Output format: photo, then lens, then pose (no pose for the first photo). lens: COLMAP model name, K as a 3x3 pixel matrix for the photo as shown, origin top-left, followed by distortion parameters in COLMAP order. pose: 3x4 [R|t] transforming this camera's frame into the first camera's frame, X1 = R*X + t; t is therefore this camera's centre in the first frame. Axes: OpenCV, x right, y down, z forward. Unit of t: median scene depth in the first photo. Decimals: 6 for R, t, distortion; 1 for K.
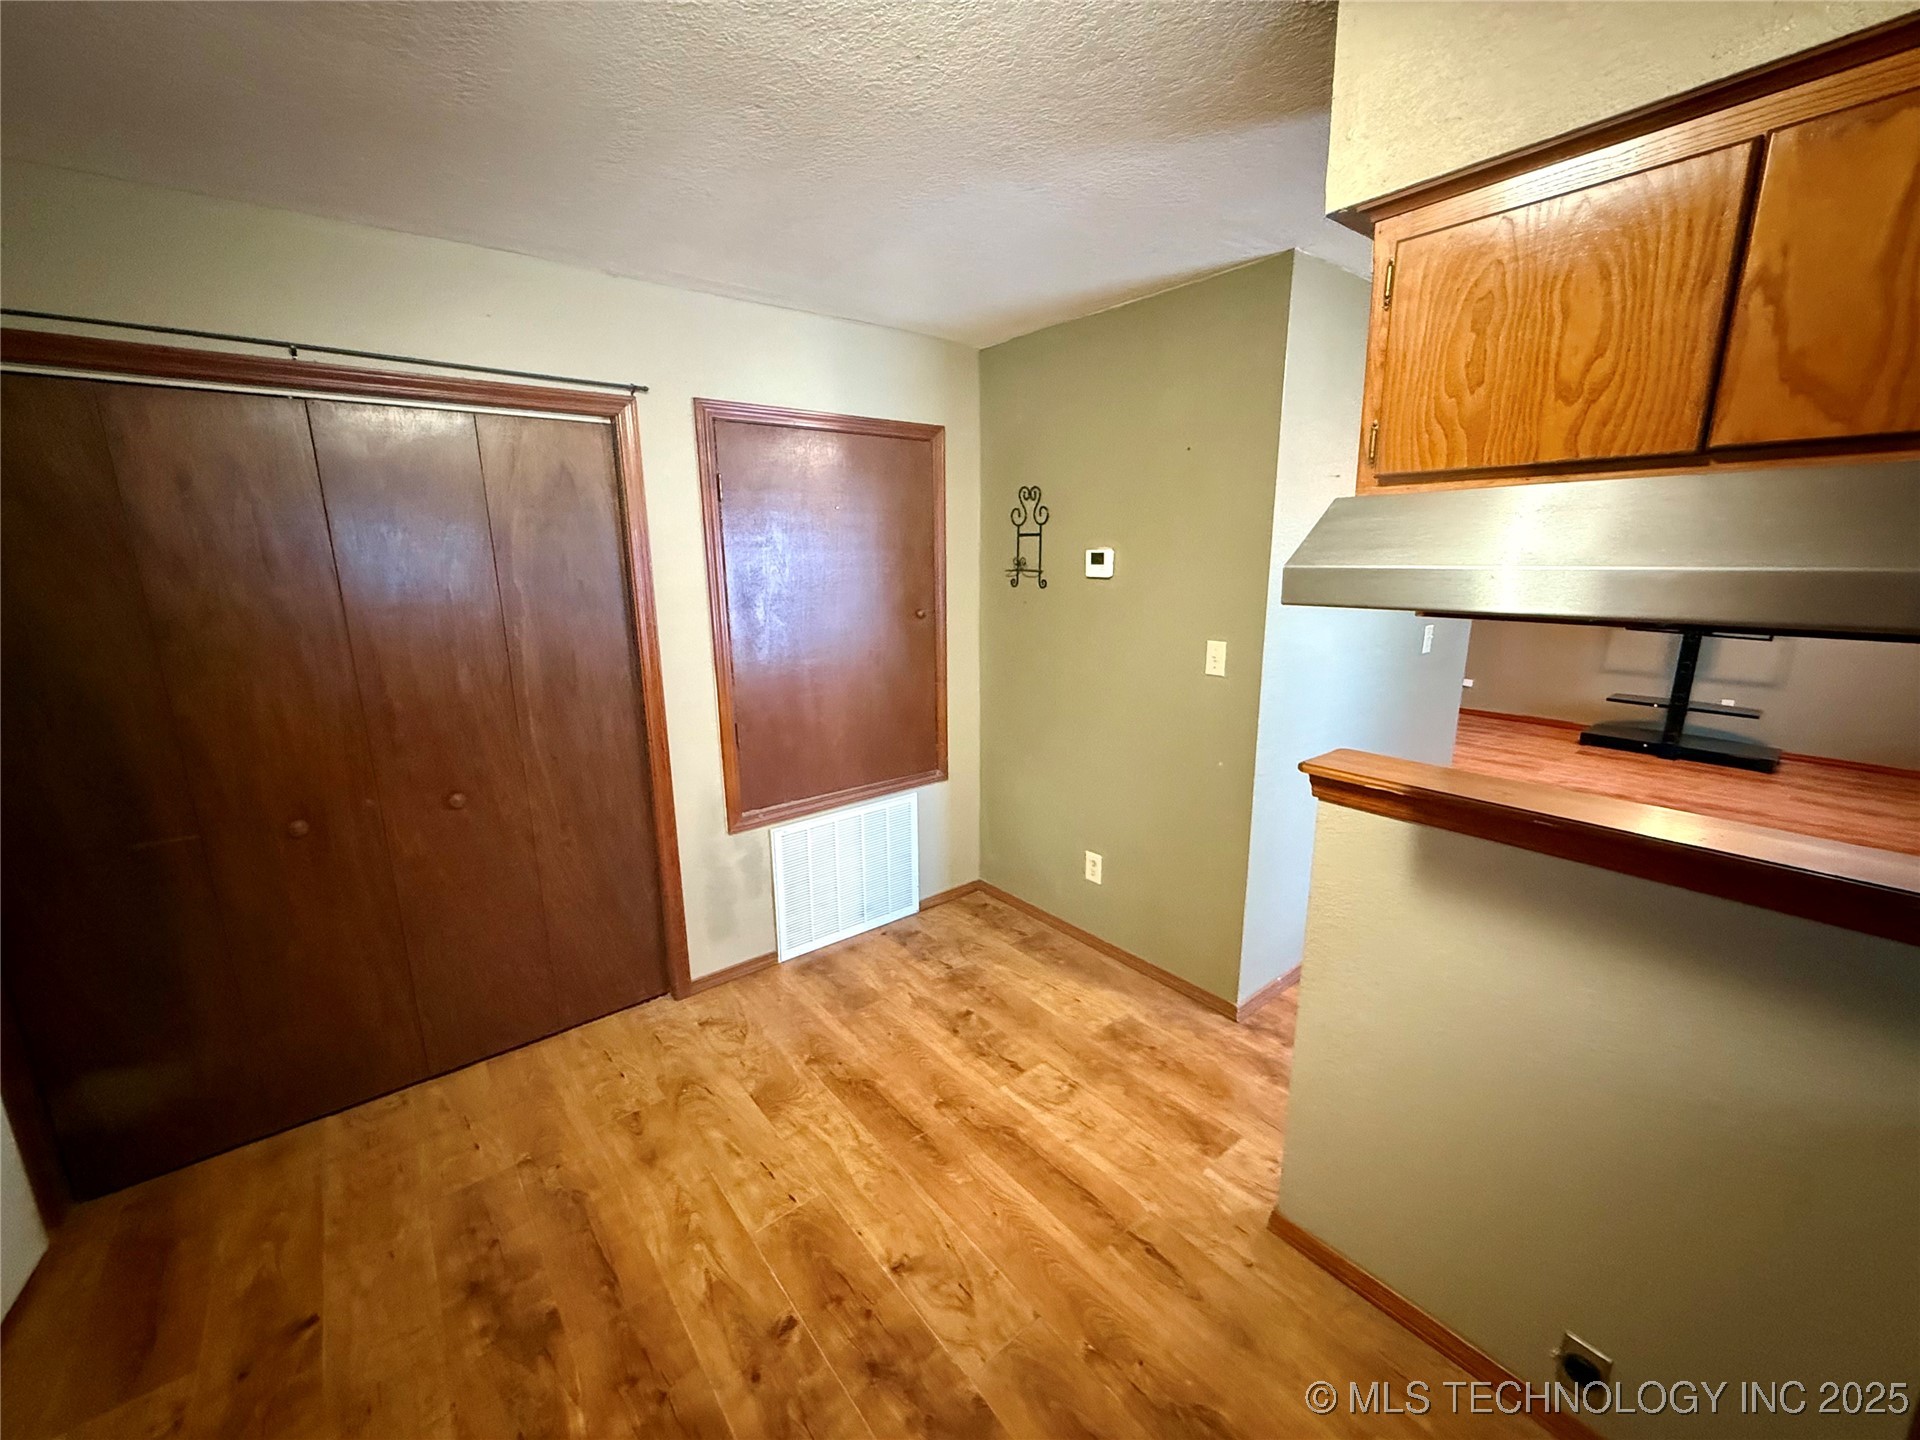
lens RADIAL K [[767.7, 0, 966.4], [0, 767.7, 712.7], [0, 0, 1]] dist [0.003679, 0.000312]
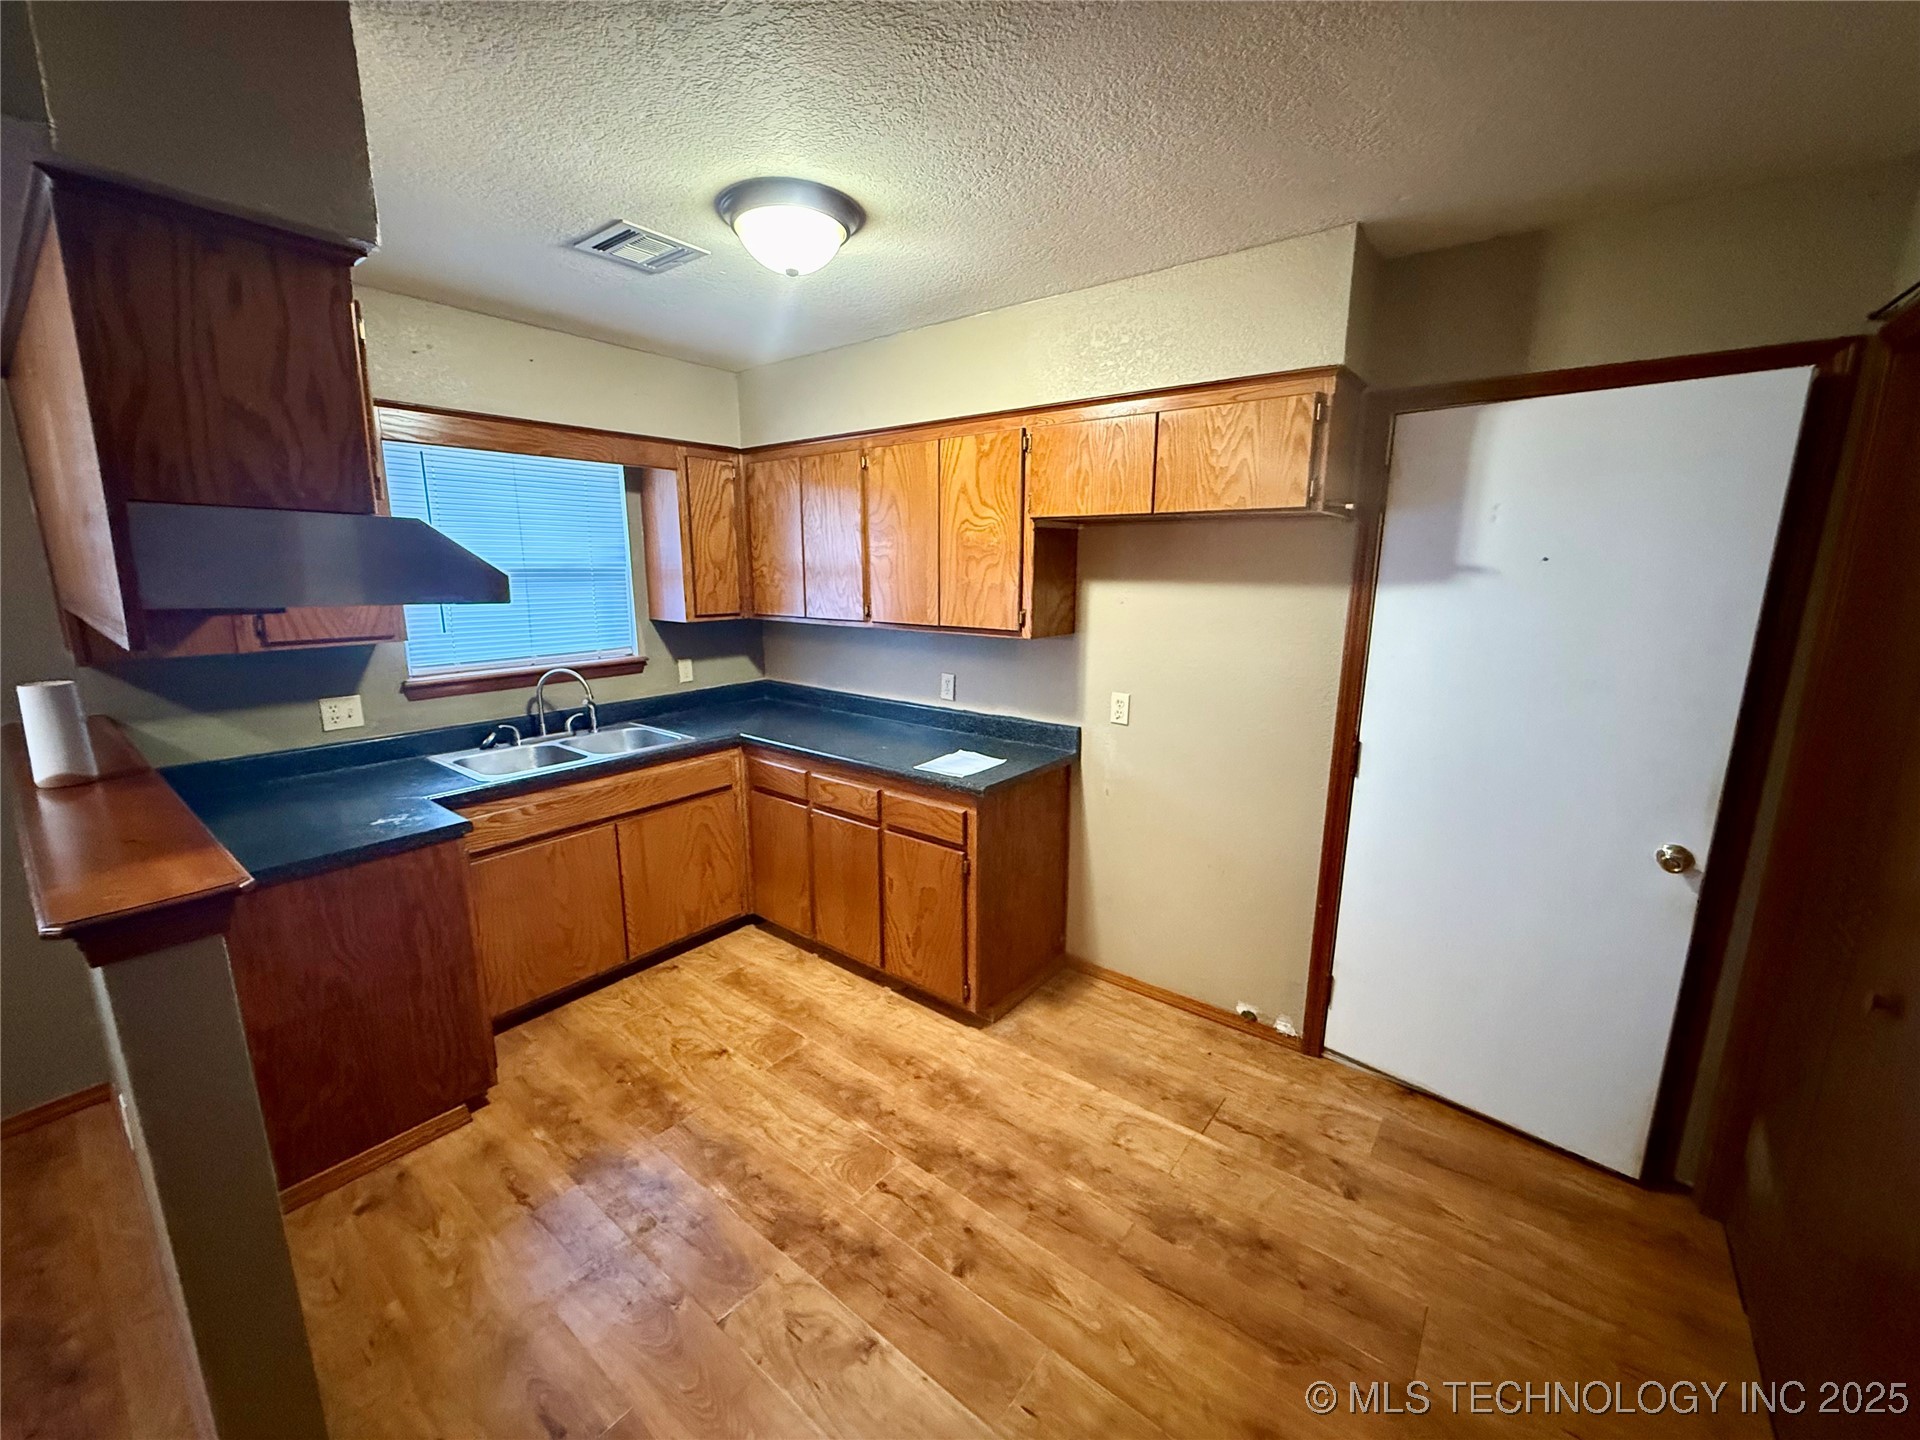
lens RADIAL K [[767.7, 0, 960.7], [0, 767.7, 714.2], [0, 0, 1]] dist [0.003679, 0.000312]
pose [[-0.975735, 0.051338, -0.212850, -0.036896], [-0.037738, 0.918142, 0.394450, -0.319840], [0.215677, 0.392912, -0.893926, 1.499758]]
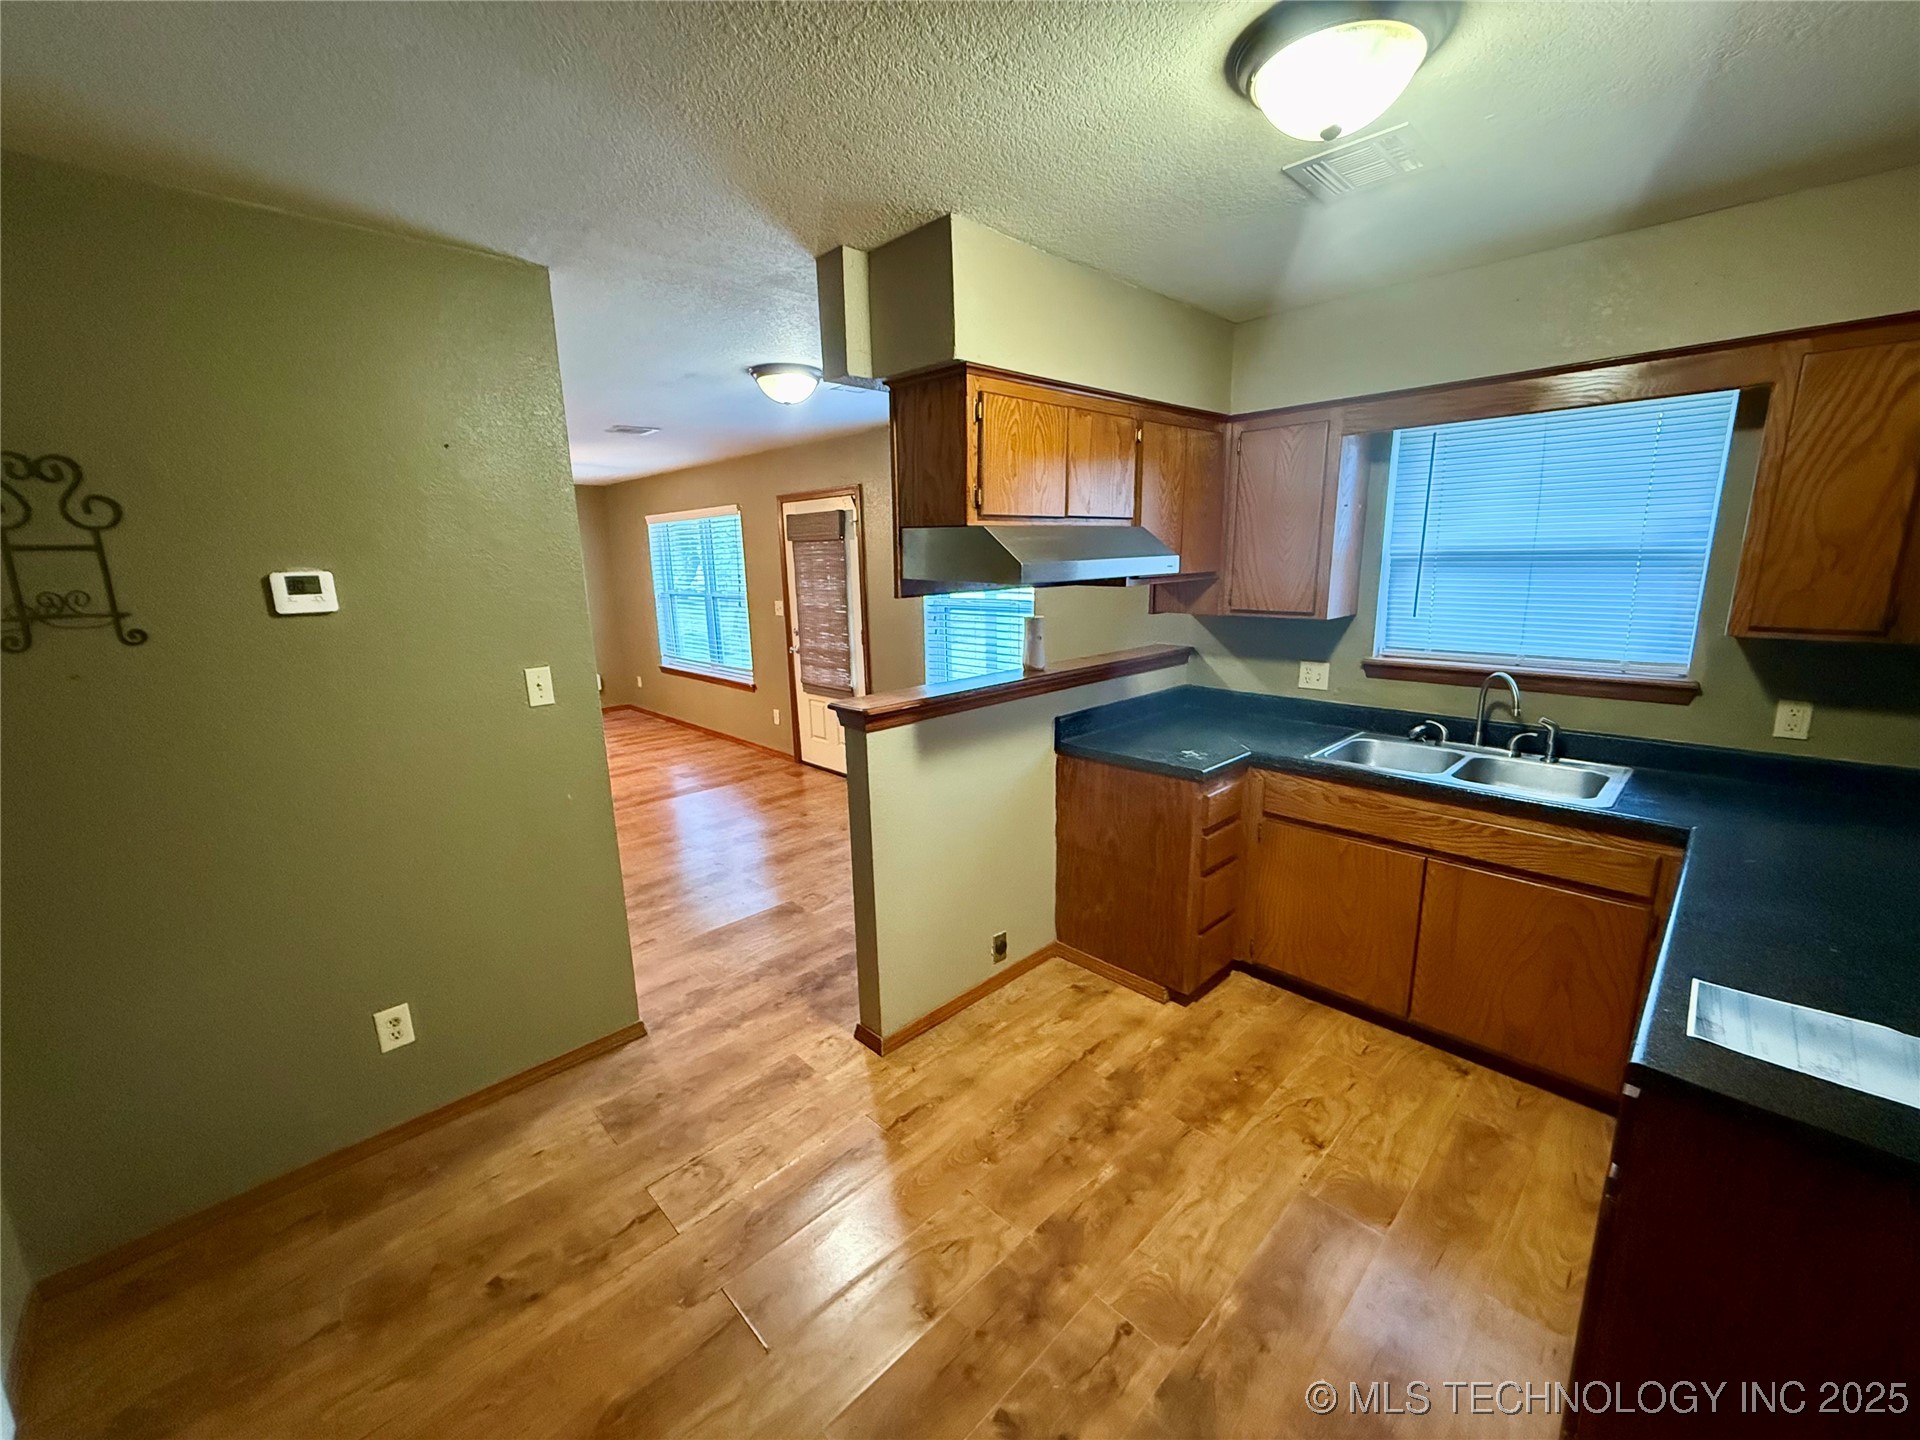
lens RADIAL K [[767.7, 0, 943.7], [0, 767.7, 708.1], [0, 0, 1]] dist [0.003679, 0.000312]
pose [[-0.076077, -0.182685, 0.980224, -0.855427], [0.232122, 0.952818, 0.195593, -0.160740], [-0.969707, 0.242412, -0.030083, 0.806499]]
